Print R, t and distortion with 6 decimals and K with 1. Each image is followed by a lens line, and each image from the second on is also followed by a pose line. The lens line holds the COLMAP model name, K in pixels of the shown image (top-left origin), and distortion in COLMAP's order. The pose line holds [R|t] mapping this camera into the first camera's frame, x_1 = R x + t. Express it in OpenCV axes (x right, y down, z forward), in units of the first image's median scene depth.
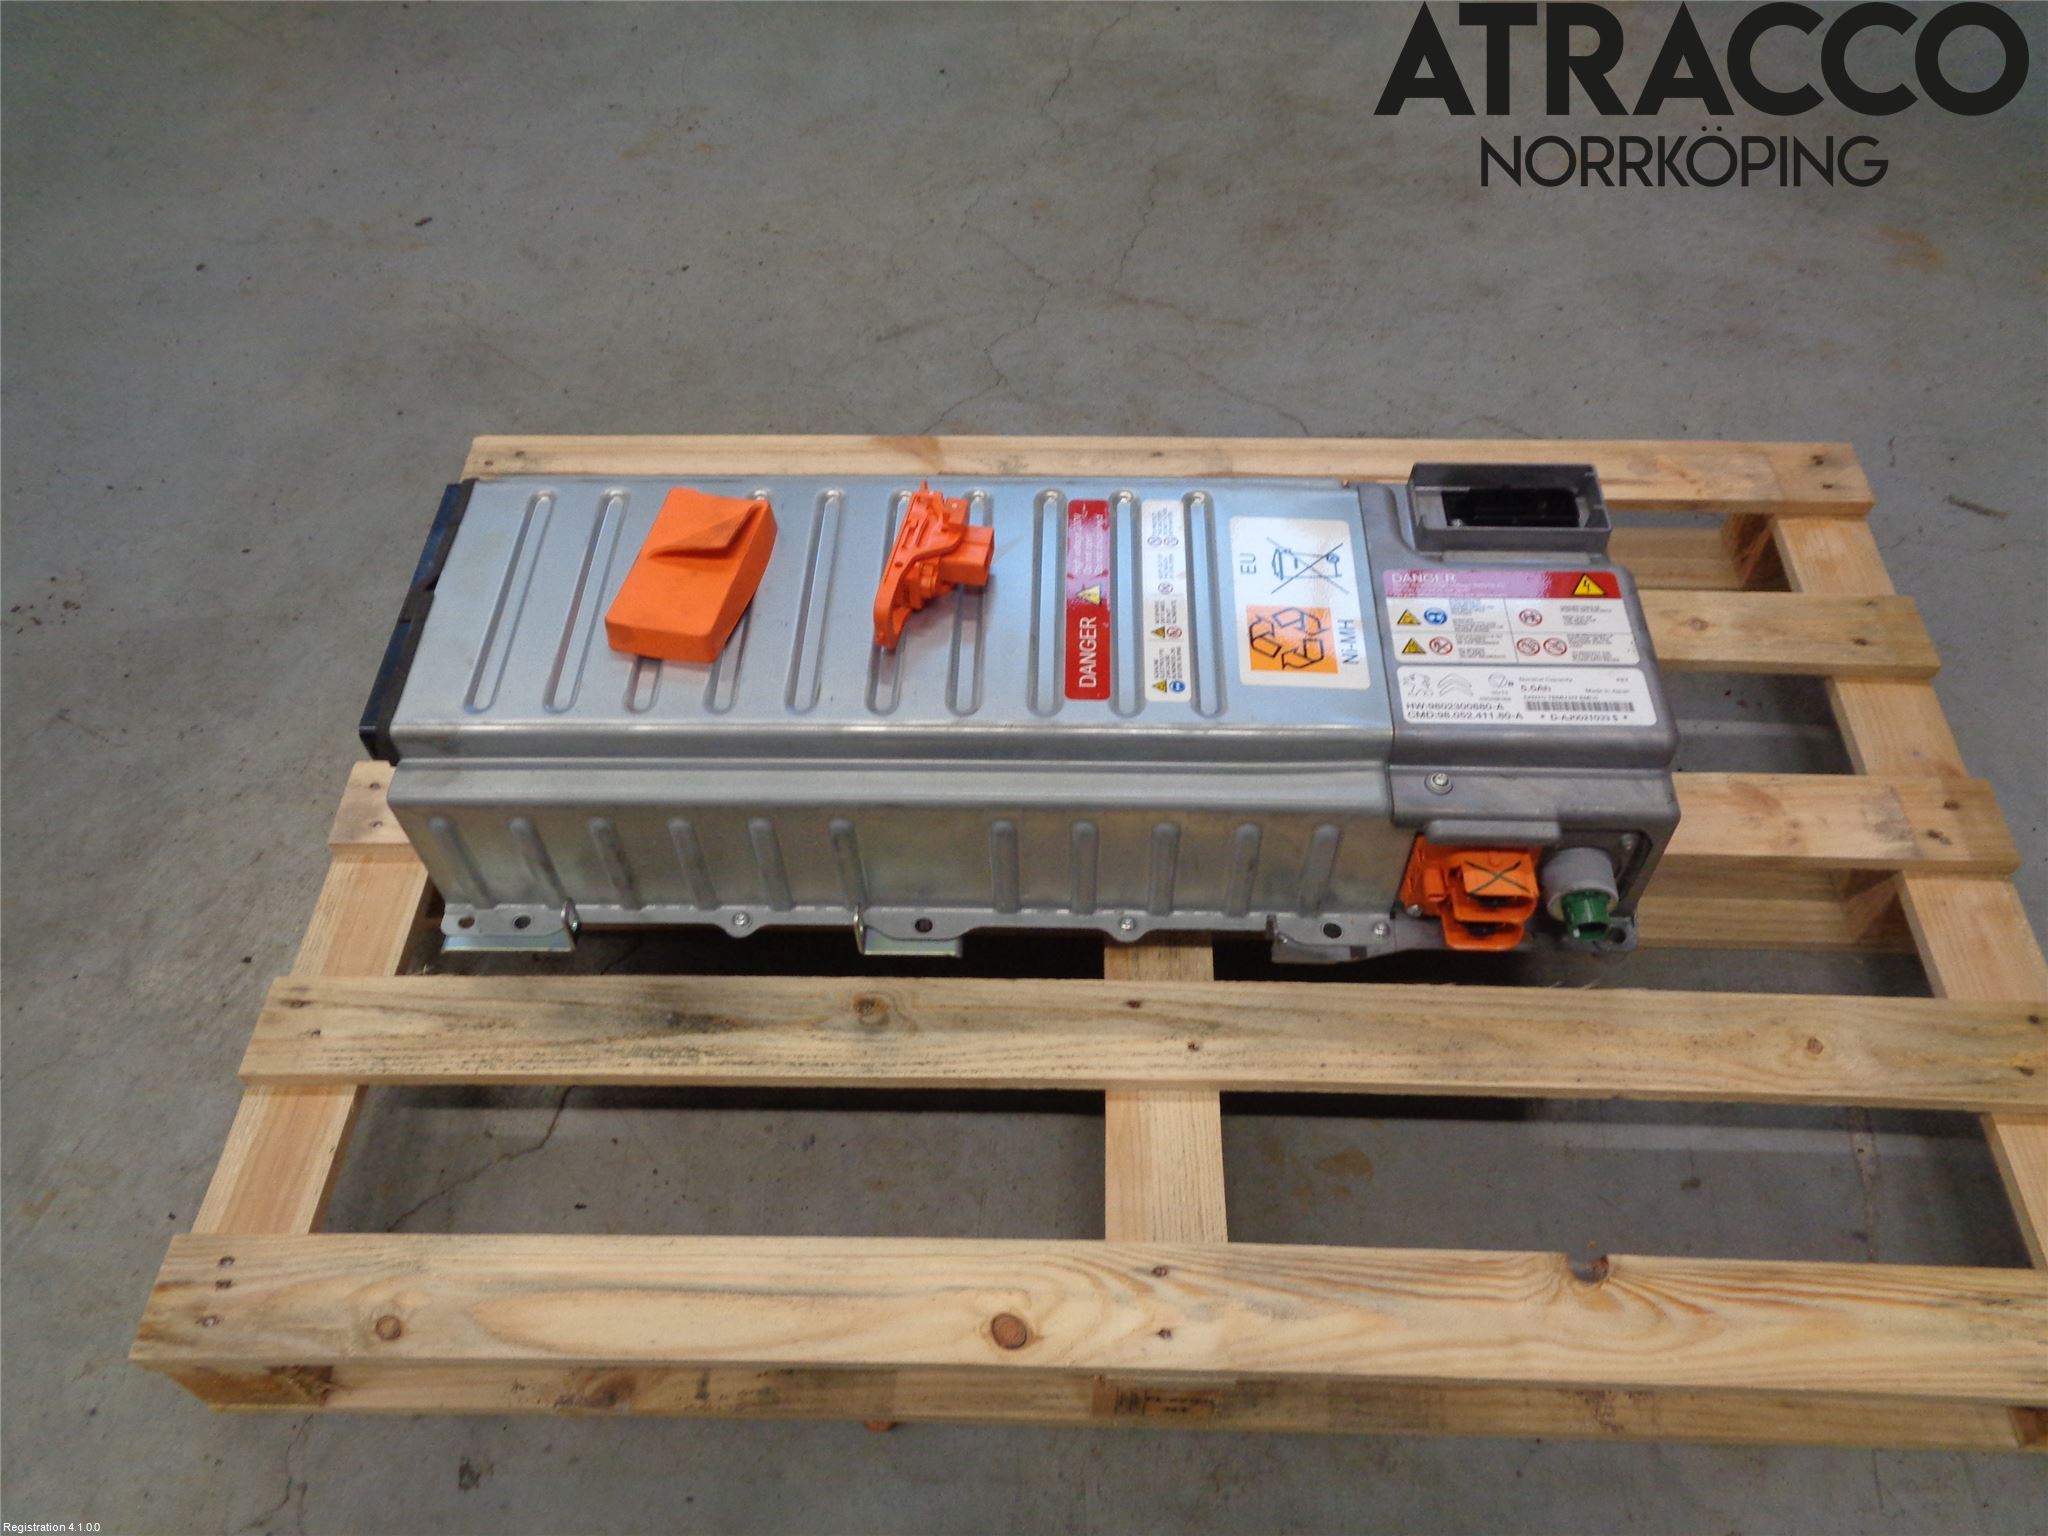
lens RADIAL K [[1564.1, 0, 1003.1], [0, 1564.1, 769.9], [0, 0, 1]] dist [-0.001417, -0.014439]
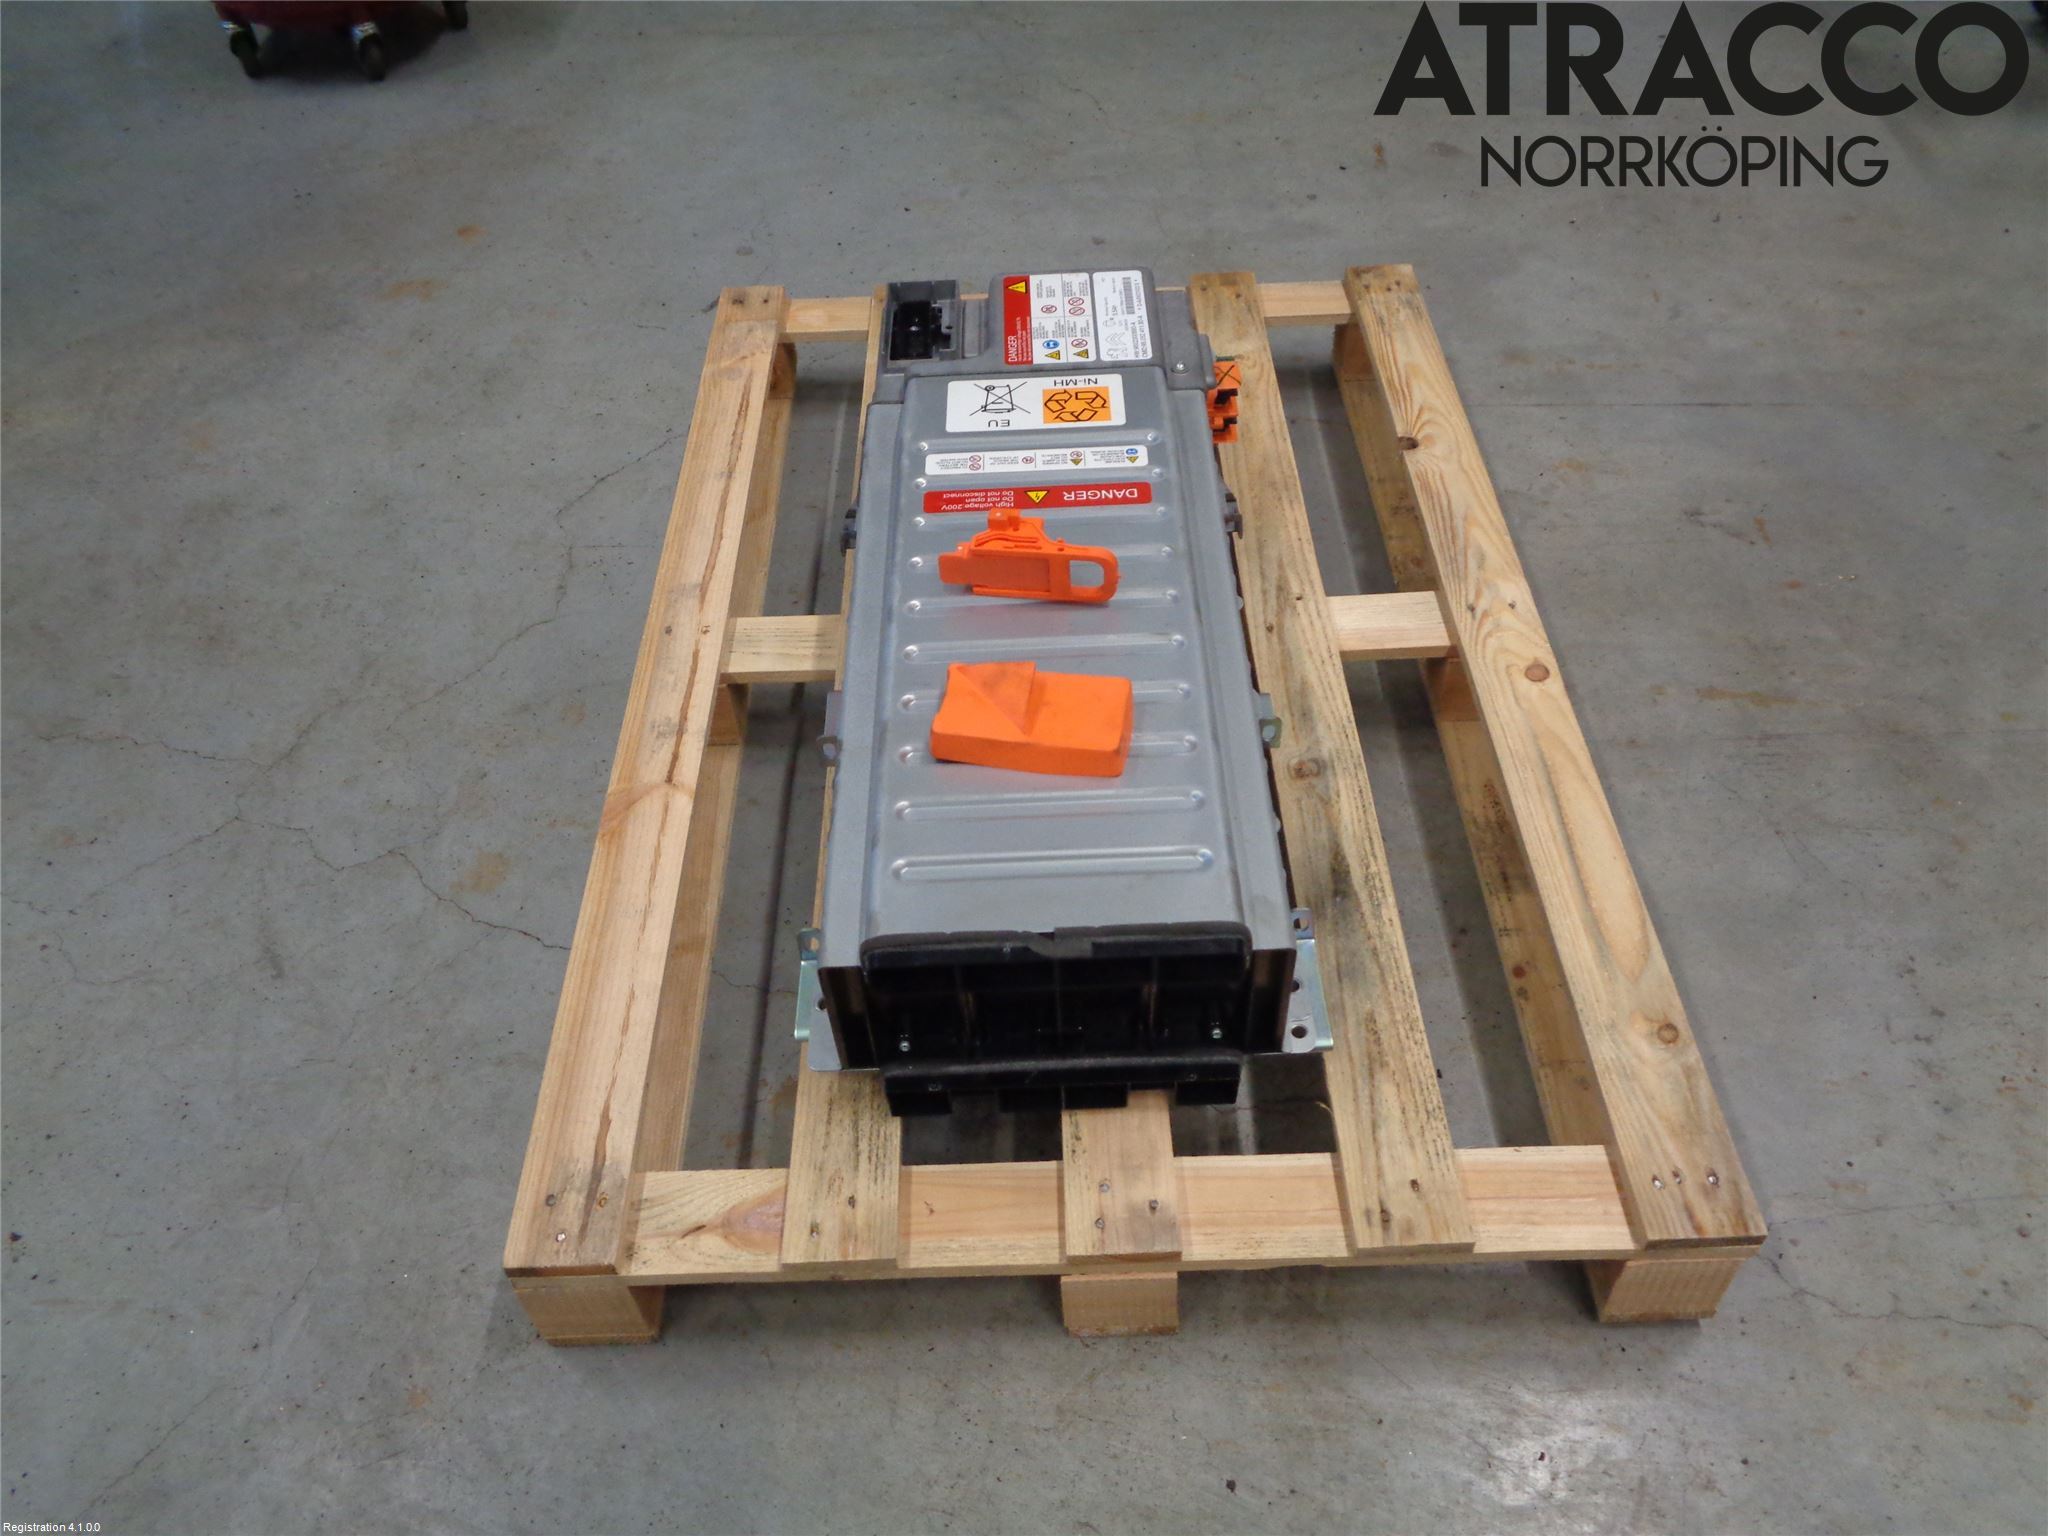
lens RADIAL K [[1574.9, 0, 1014.4], [0, 1574.9, 802.0], [0, 0, 1]] dist [-0.005114, -0.000386]
pose [[-0.047950, -0.720169, 0.692139, -0.985775], [0.817587, 0.369771, 0.441386, -0.592926], [-0.573806, 0.587048, 0.571071, 0.456482]]
